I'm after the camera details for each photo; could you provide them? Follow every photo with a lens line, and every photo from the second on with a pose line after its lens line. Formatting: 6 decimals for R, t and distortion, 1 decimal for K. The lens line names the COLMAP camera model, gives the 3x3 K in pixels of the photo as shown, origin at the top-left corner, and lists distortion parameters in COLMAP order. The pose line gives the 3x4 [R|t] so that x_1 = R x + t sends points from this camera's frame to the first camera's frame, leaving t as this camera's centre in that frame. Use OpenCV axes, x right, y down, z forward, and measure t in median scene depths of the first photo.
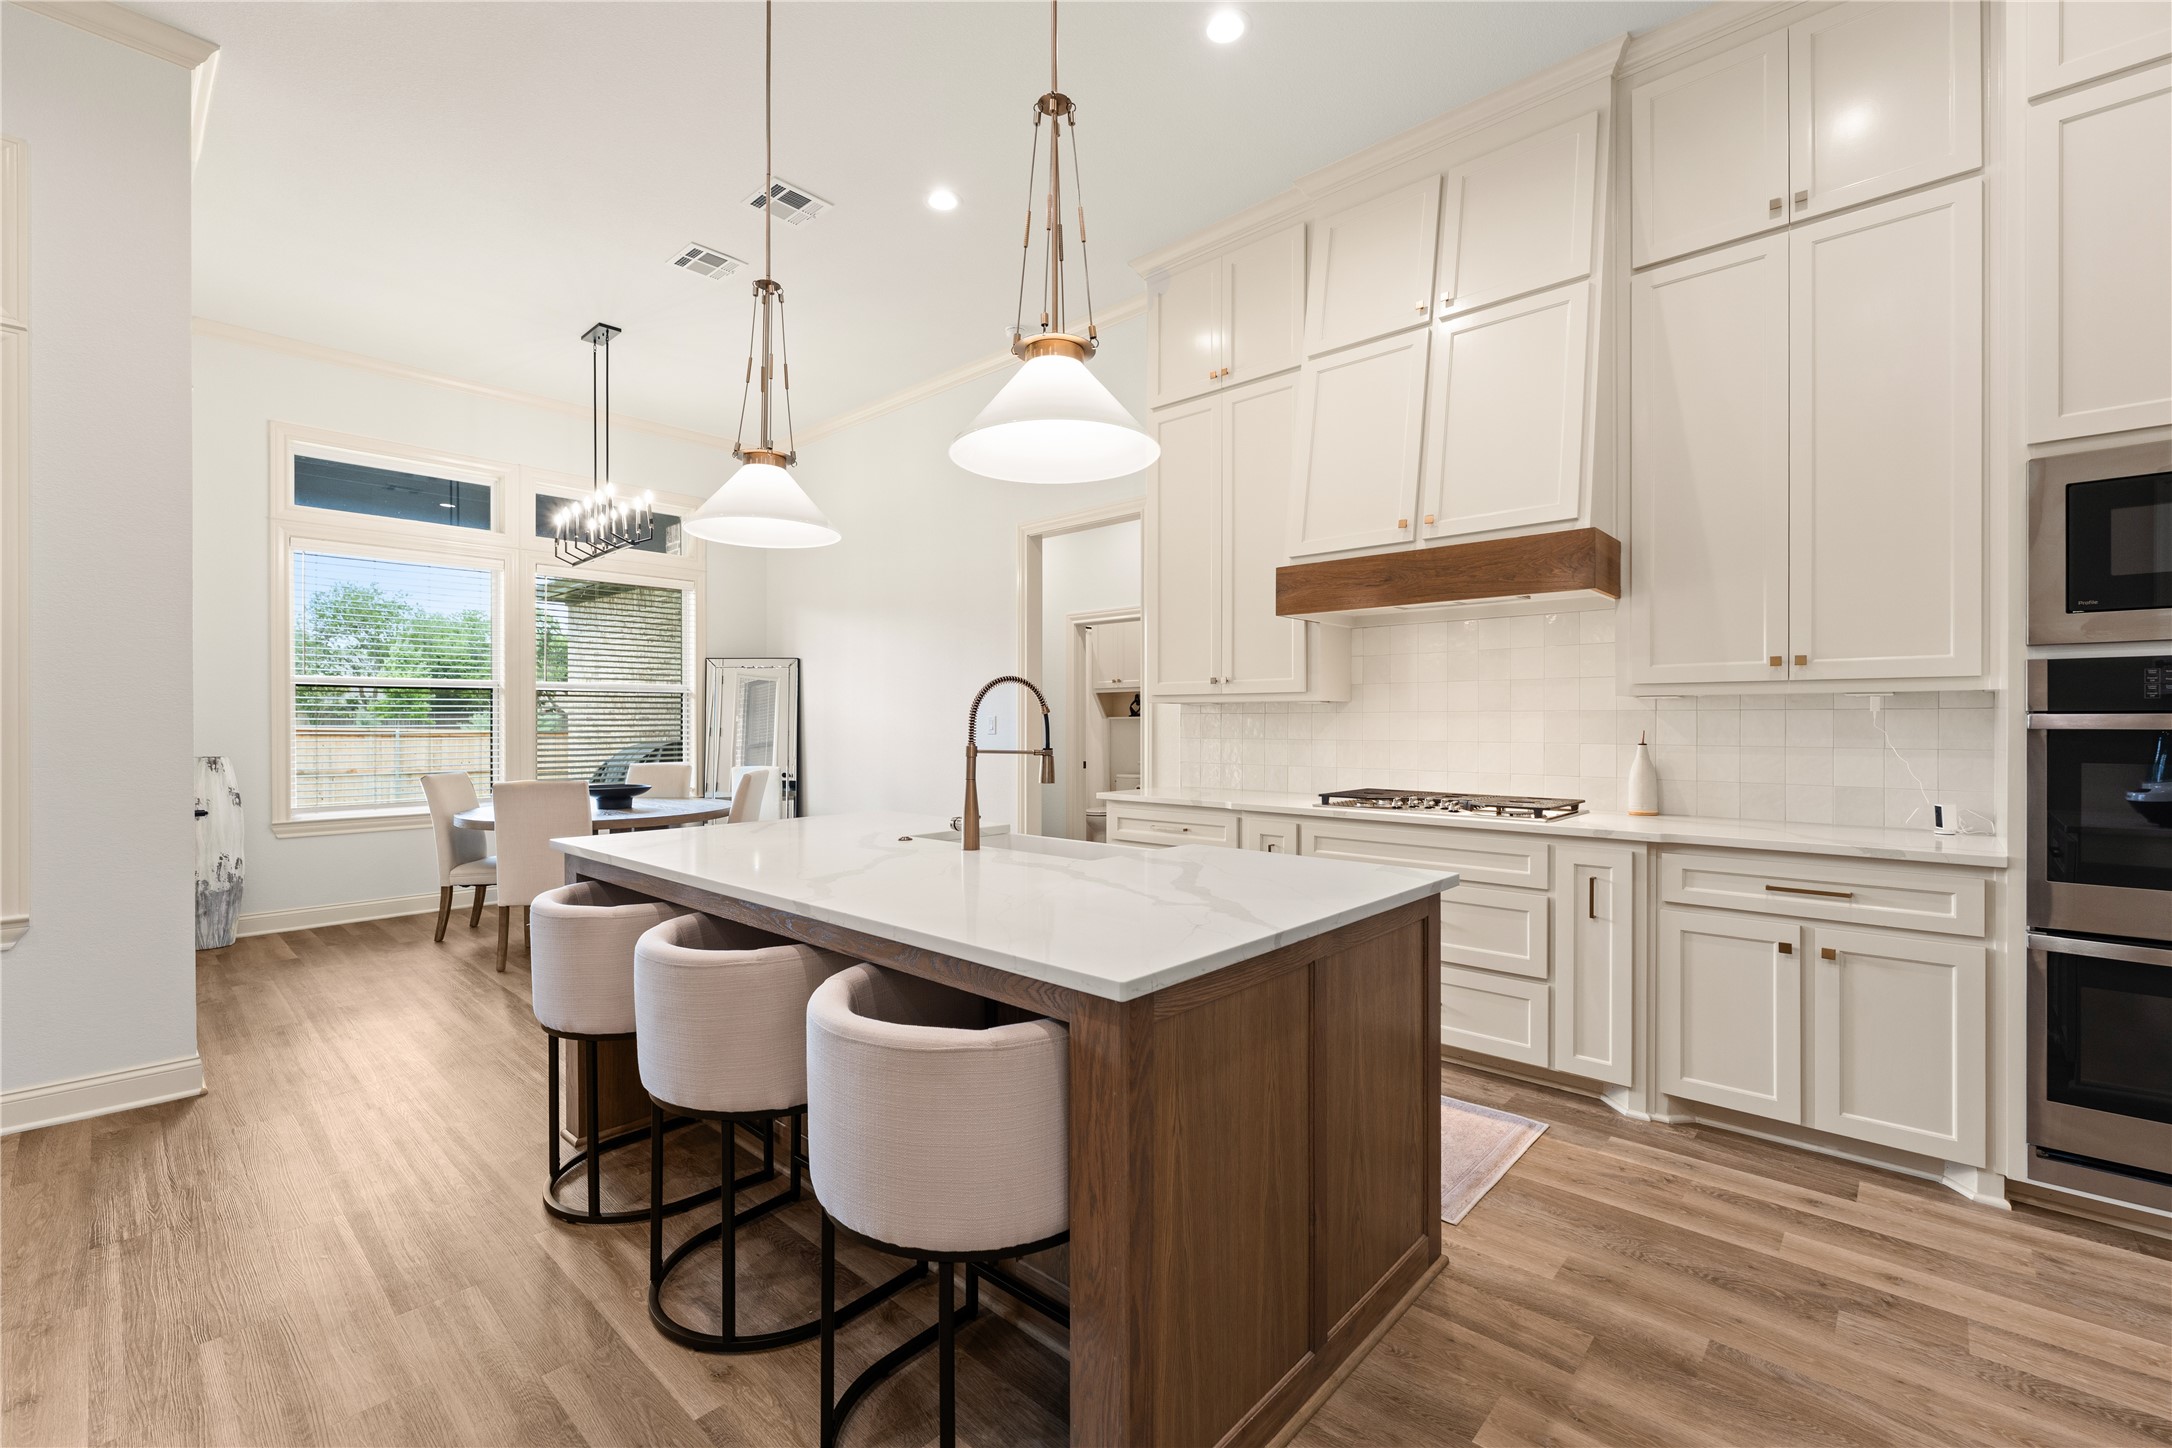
lens RADIAL K [[931.7, 0, 1086.7], [0, 931.7, 725.9], [0, 0, 1]] dist [-0.002836, 0.000132]
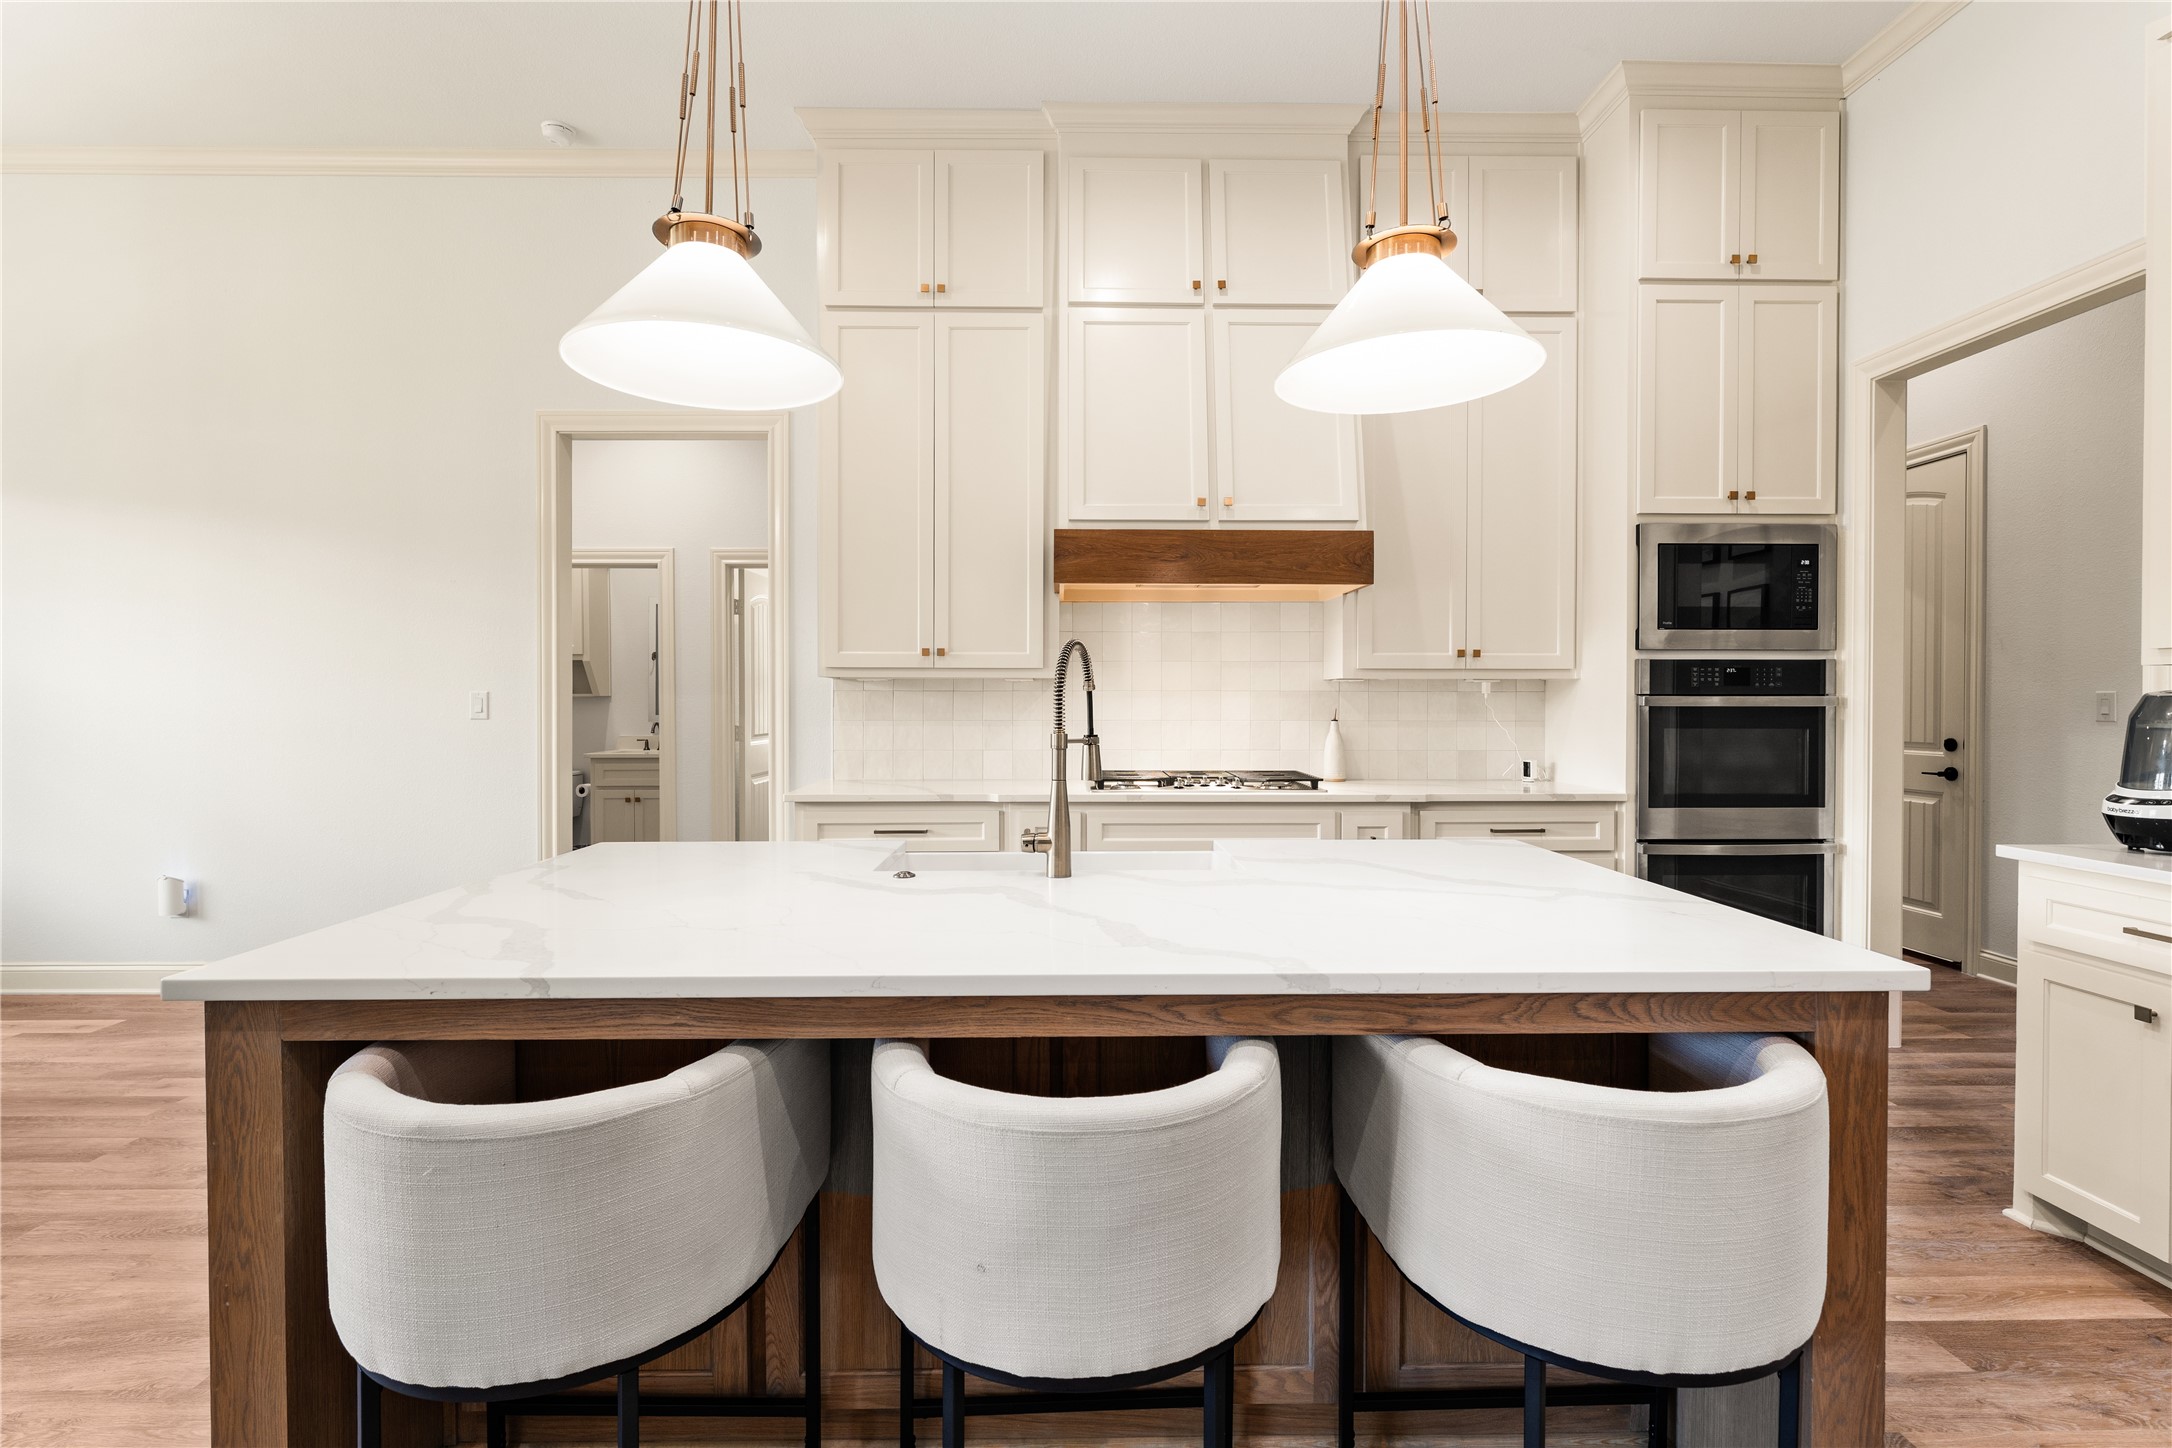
lens RADIAL K [[988.9, 0, 1085.5], [0, 988.9, 717.1], [0, 0, 1]] dist [-0.001197, -0.000183]
pose [[0.721425, -0.010731, 0.692410, -0.567617], [0.002028, 0.999908, 0.013383, -0.001904], [-0.692490, -0.008251, 0.721380, 0.377617]]
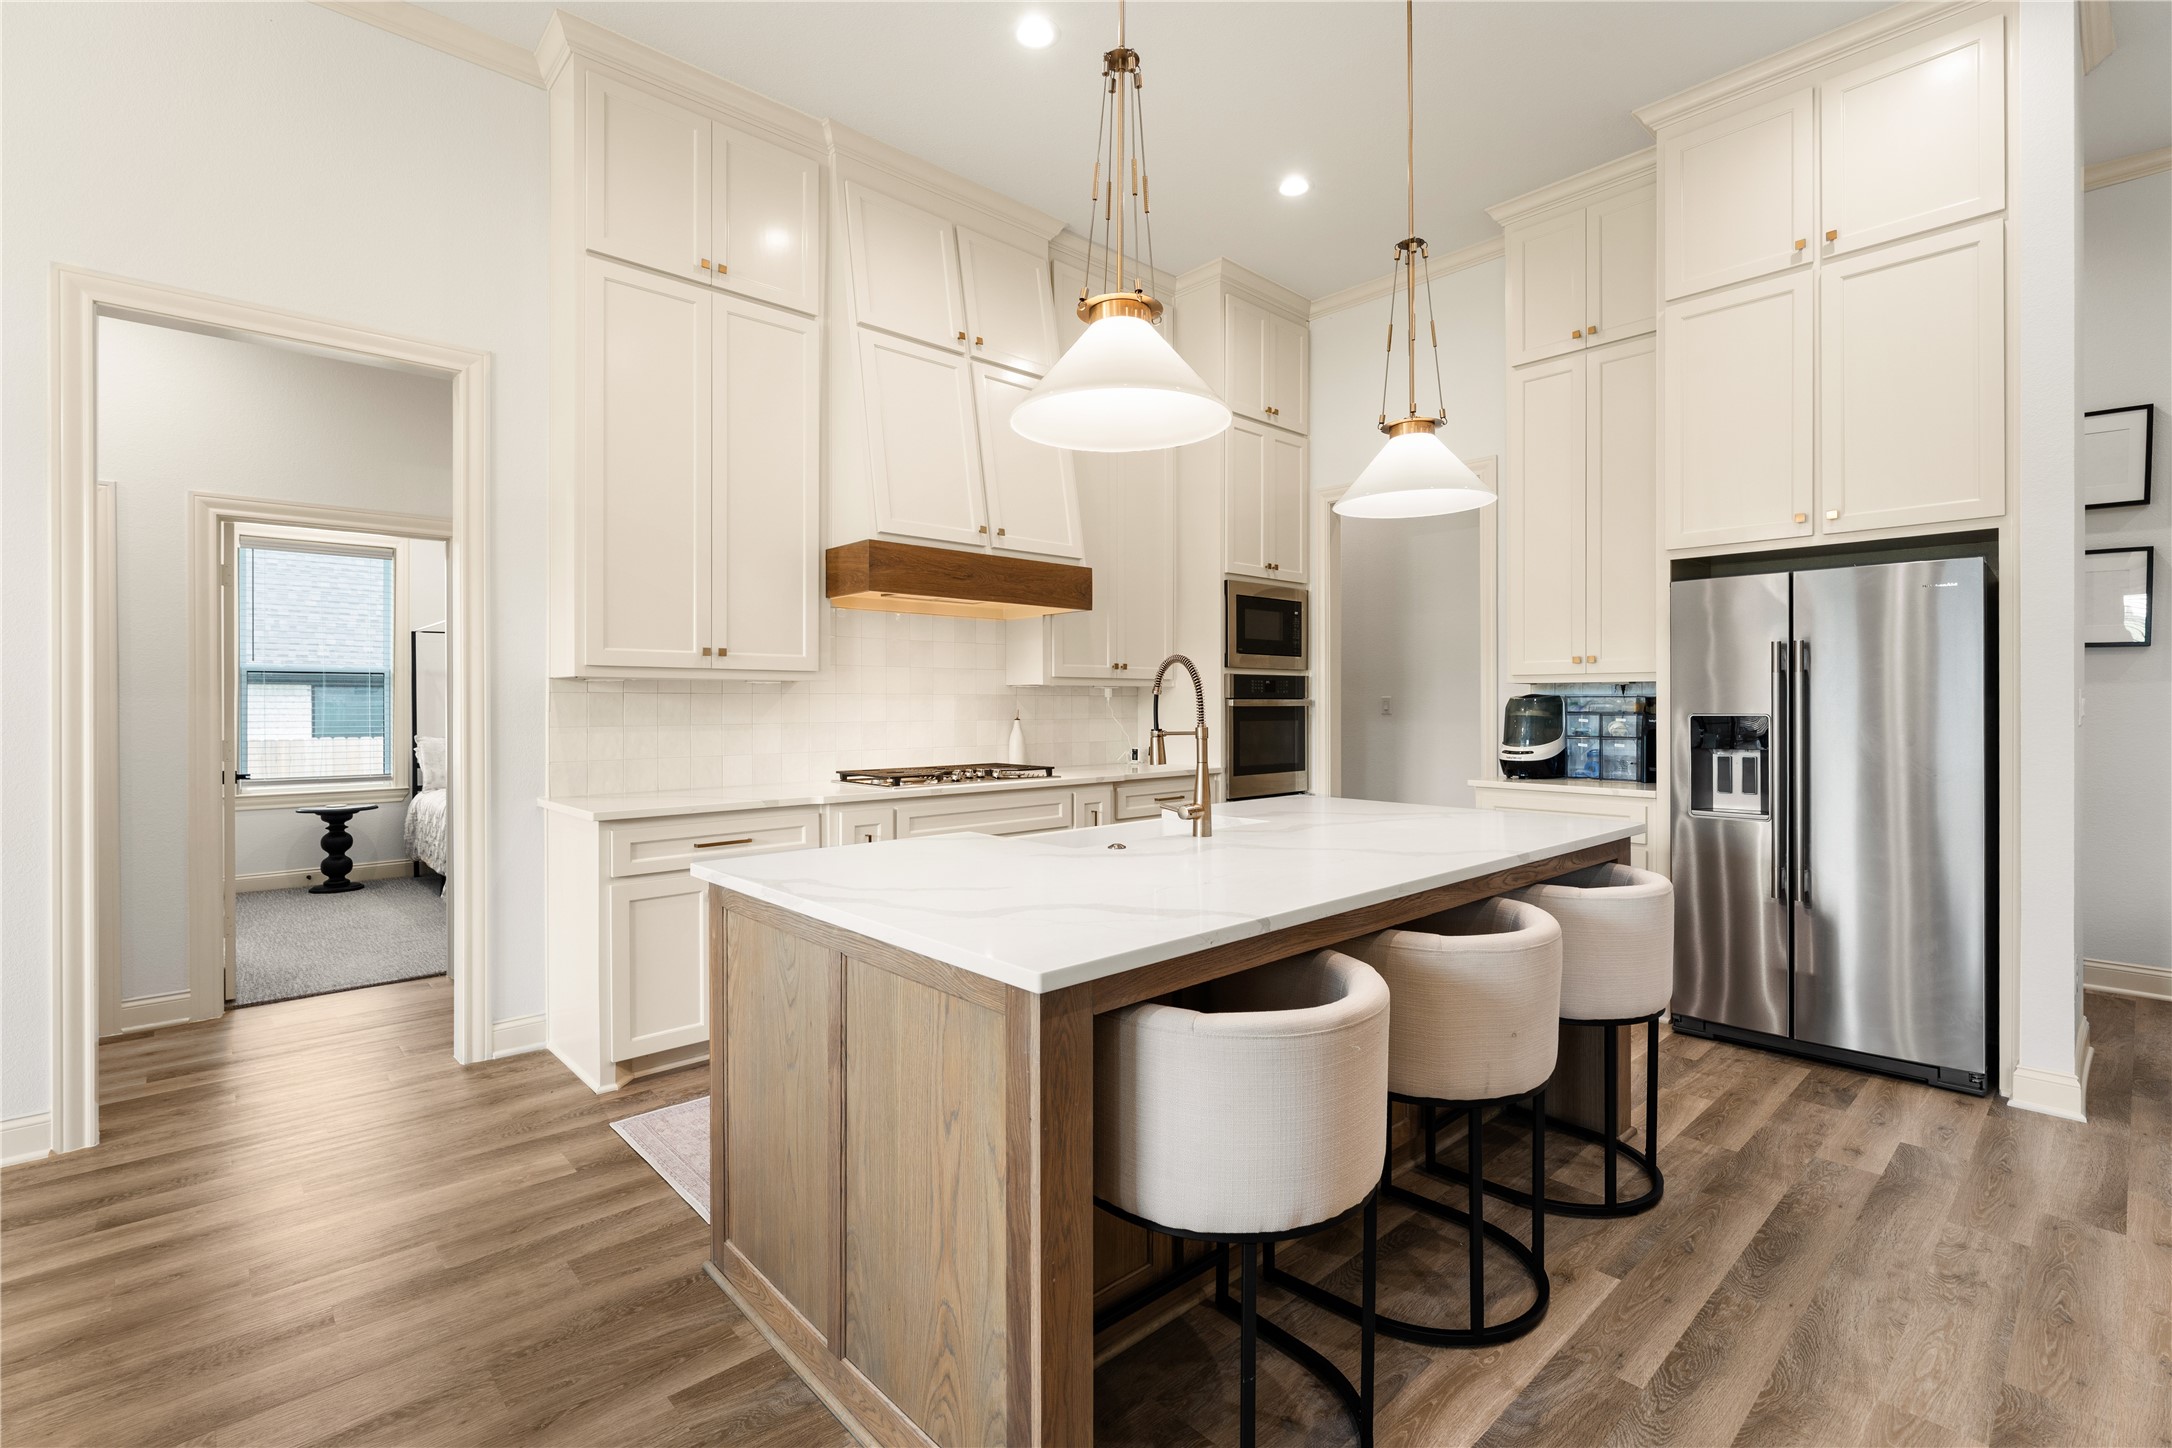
lens RADIAL K [[988.9, 0, 1088.6], [0, 988.9, 710.9], [0, 0, 1]] dist [-0.001197, -0.000183]
pose [[0.070140, -0.007440, 0.997509, -1.010301], [0.006104, 0.999957, 0.007029, -0.003239], [-0.997518, 0.005596, 0.070183, 0.924115]]
